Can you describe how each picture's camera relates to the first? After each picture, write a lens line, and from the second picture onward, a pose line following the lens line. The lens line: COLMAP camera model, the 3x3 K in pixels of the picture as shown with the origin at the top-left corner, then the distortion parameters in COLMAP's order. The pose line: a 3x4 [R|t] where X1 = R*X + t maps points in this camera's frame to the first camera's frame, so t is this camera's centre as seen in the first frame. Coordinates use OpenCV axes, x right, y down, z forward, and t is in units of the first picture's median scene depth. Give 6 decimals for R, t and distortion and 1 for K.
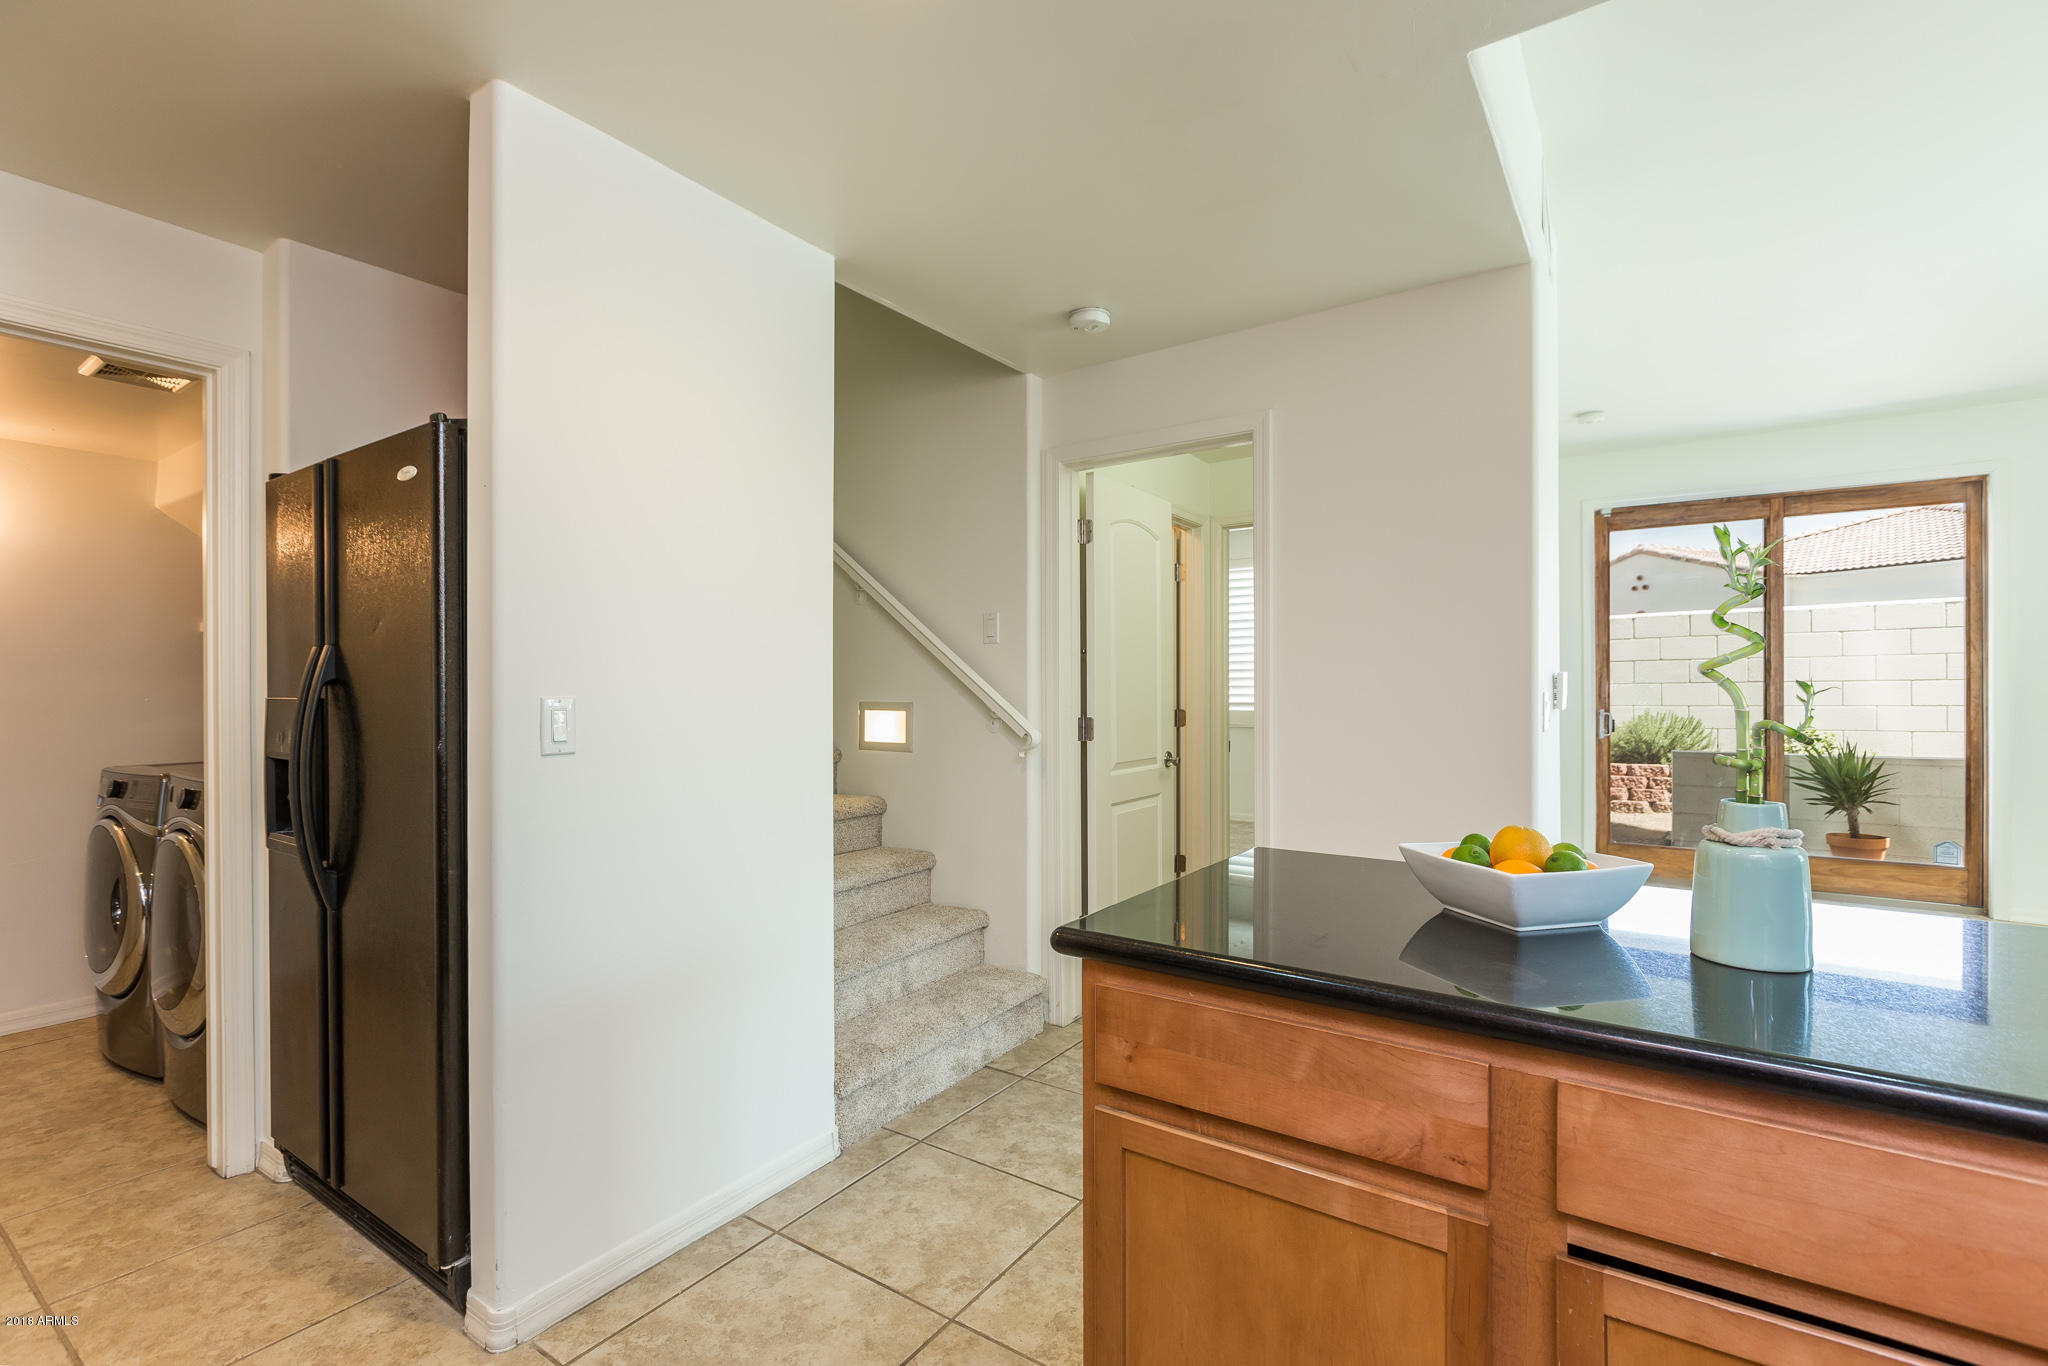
lens RADIAL K [[931.1, 0, 1012.2], [0, 931.1, 686.4], [0, 0, 1]] dist [0.000536, 0.000926]
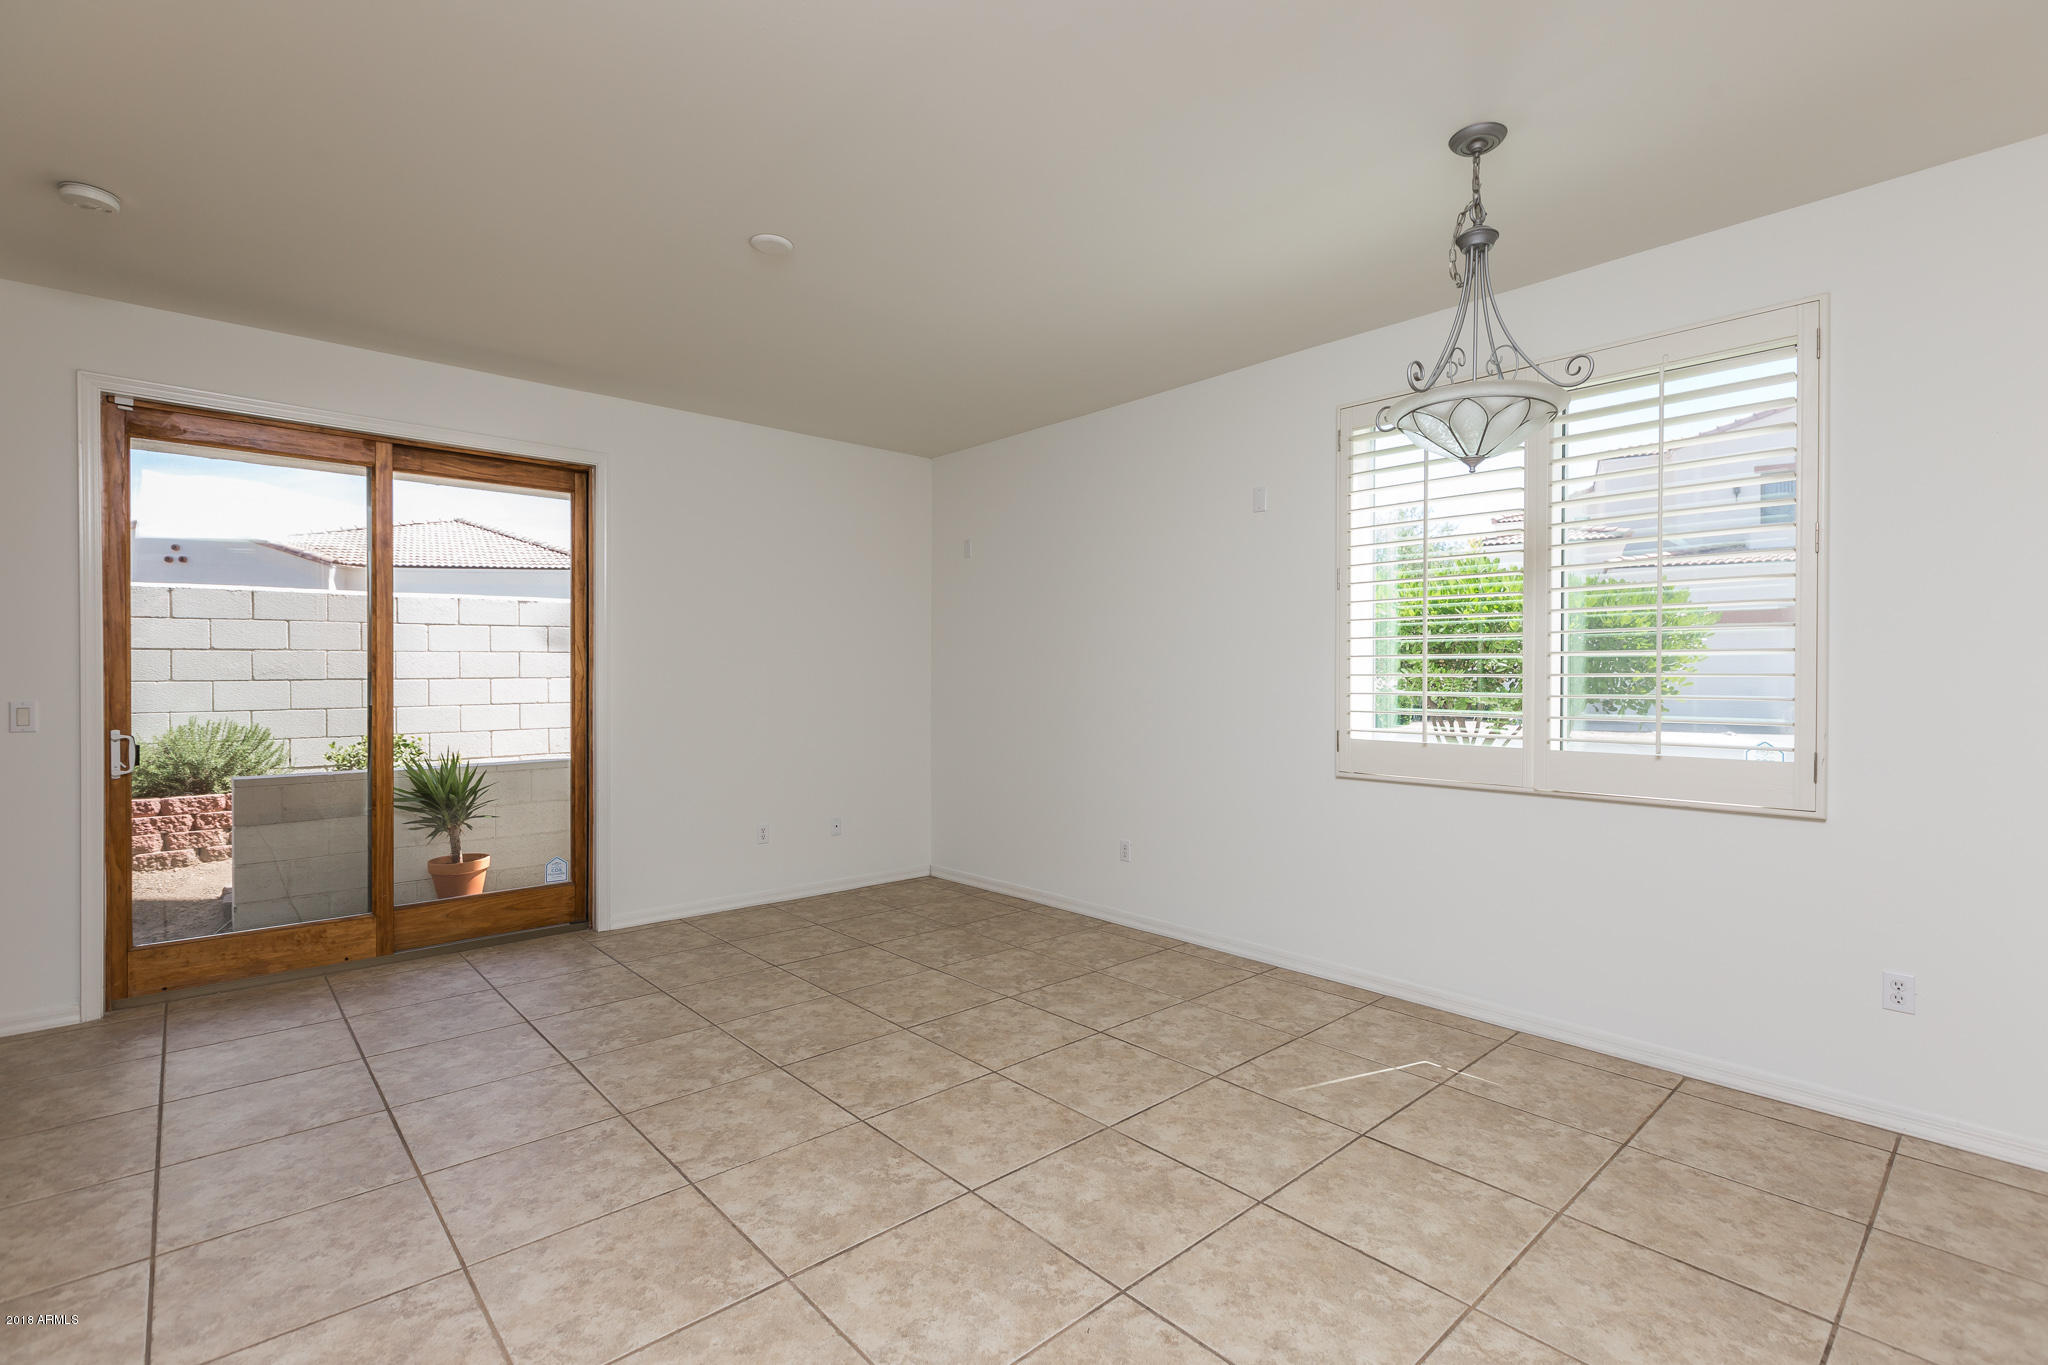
lens RADIAL K [[931.1, 0, 1015.0], [0, 931.1, 683.9], [0, 0, 1]] dist [0.000536, 0.000926]
pose [[0.239709, -0.002226, 0.970842, 0.146204], [-0.001698, 0.999995, 0.002712, -0.004865], [-0.970843, -0.002298, 0.239704, 0.227167]]
